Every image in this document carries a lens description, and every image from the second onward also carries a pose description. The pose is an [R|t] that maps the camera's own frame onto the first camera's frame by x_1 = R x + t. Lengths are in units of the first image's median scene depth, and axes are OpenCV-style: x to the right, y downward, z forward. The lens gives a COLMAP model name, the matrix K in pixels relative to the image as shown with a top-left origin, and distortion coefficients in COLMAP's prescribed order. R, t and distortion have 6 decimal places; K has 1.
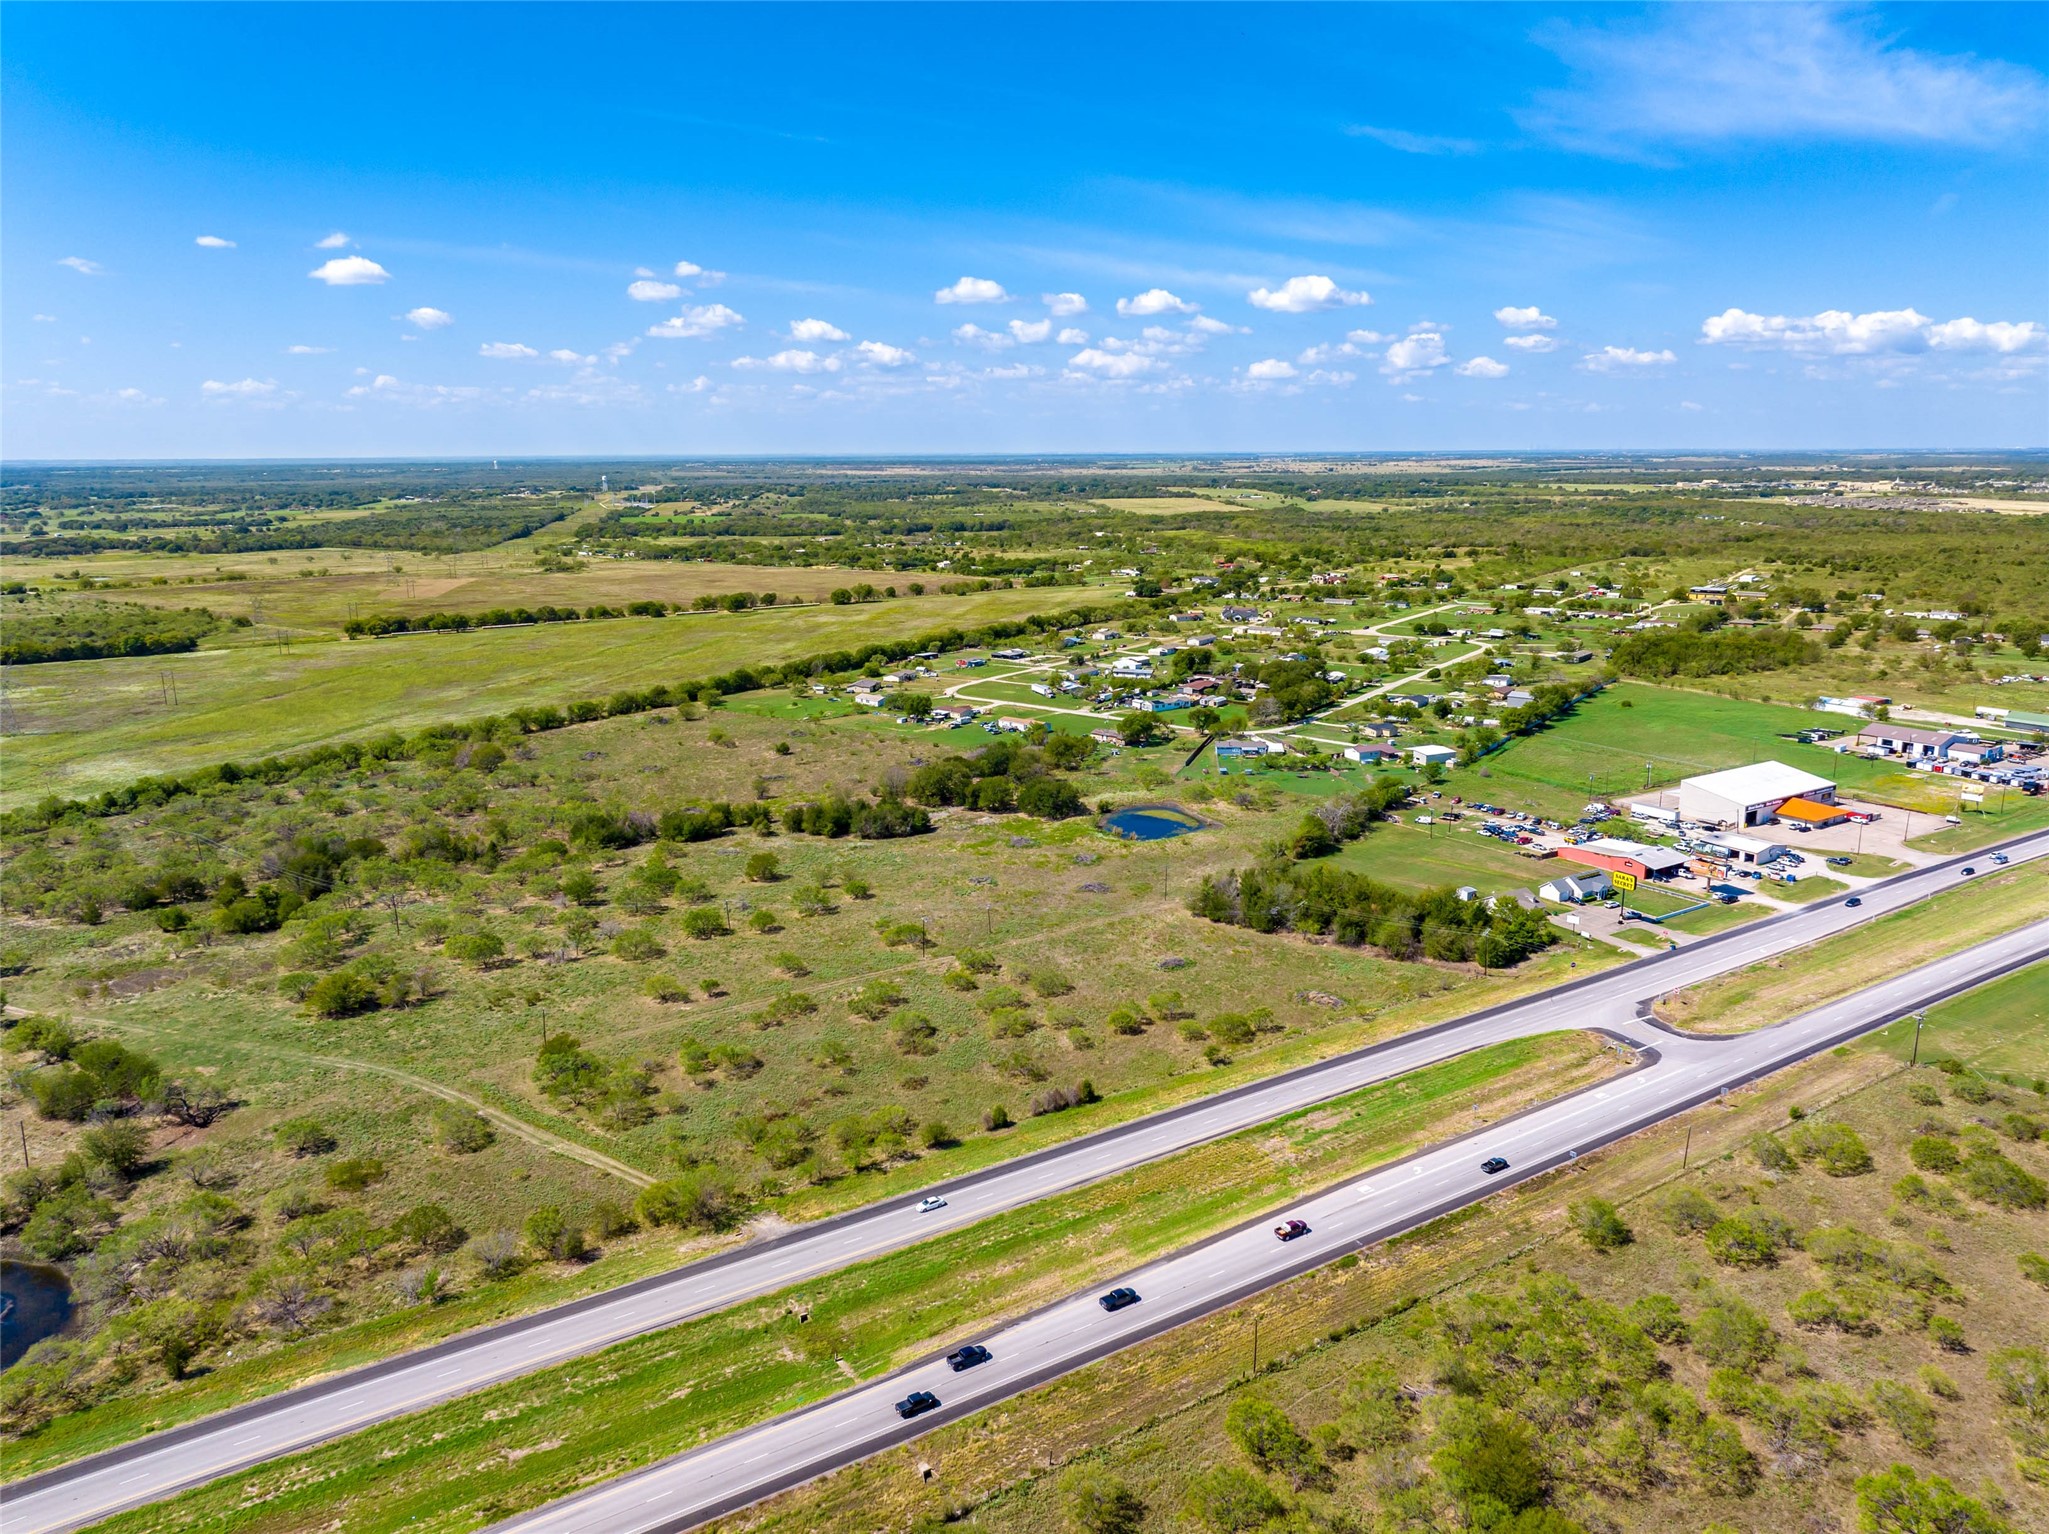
lens RADIAL K [[1420.8, 0, 1028.2], [0, 1420.8, 754.9], [0, 0, 1]] dist [-0.004594, -0.000400]
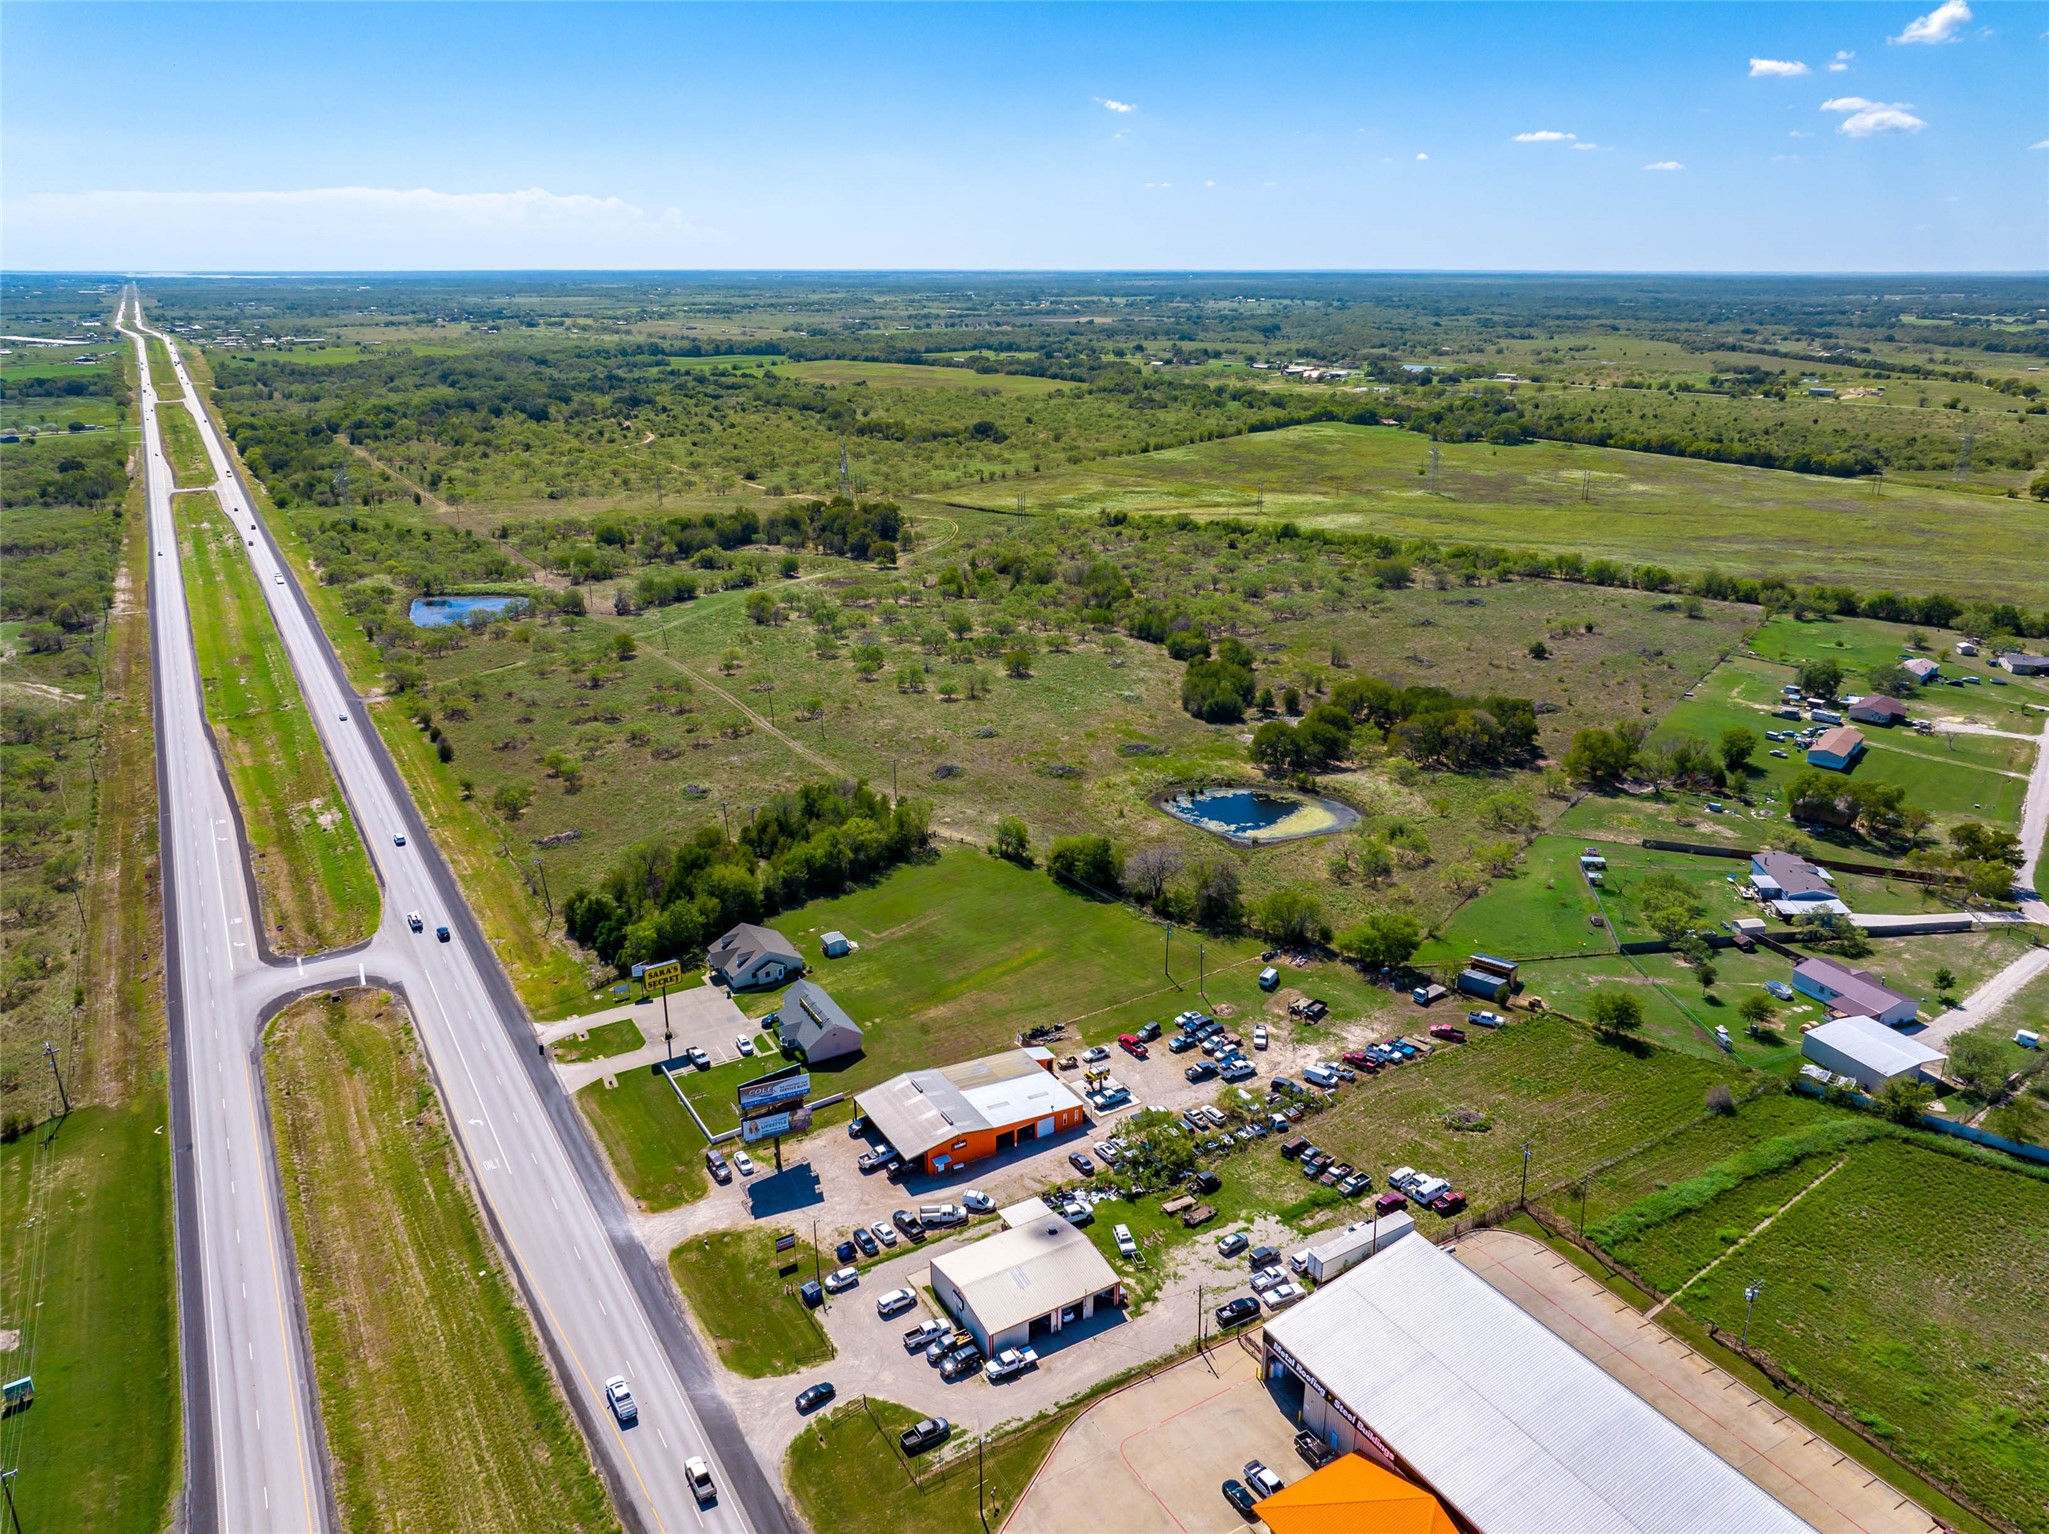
lens RADIAL K [[1420.8, 0, 1028.2], [0, 1420.8, 754.9], [0, 0, 1]] dist [-0.004594, -0.000400]
pose [[-0.032926, 0.332685, -0.942463, 0.759143], [-0.210671, 0.919478, 0.331931, -0.193313], [0.977002, 0.209479, 0.039813, 0.860294]]
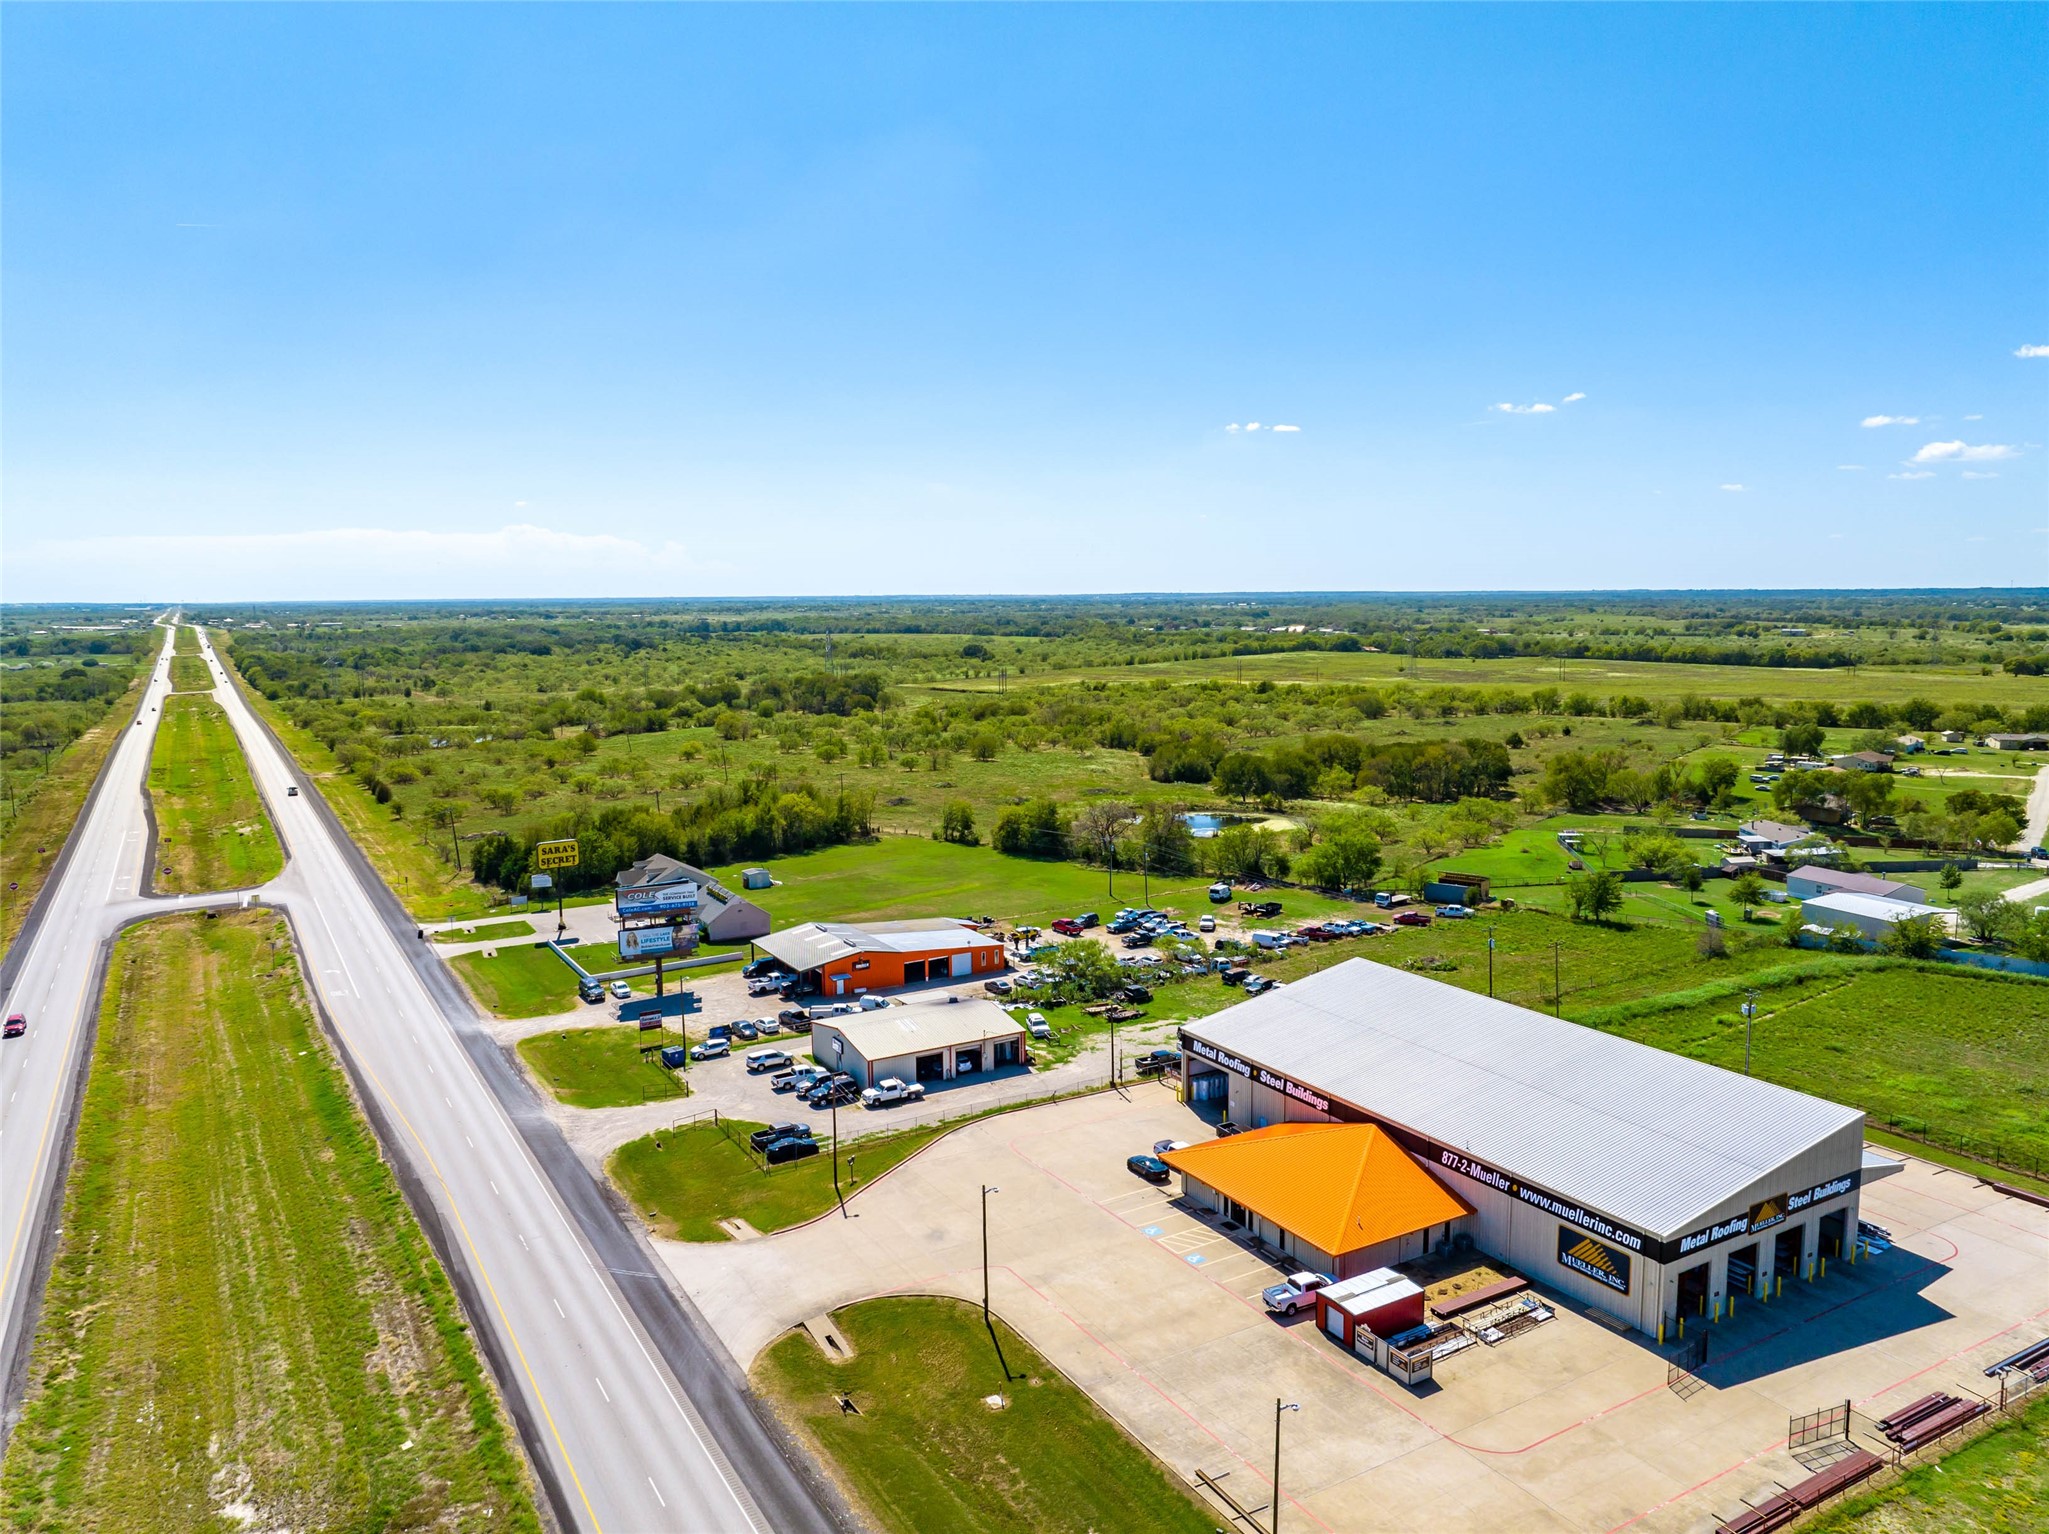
lens RADIAL K [[1420.8, 0, 1028.2], [0, 1420.8, 754.9], [0, 0, 1]] dist [-0.004594, -0.000400]
pose [[-0.035879, 0.120459, -0.992070, 0.767978], [-0.203272, 0.971077, 0.125261, -0.050775], [0.978465, 0.206154, -0.010355, 0.918266]]
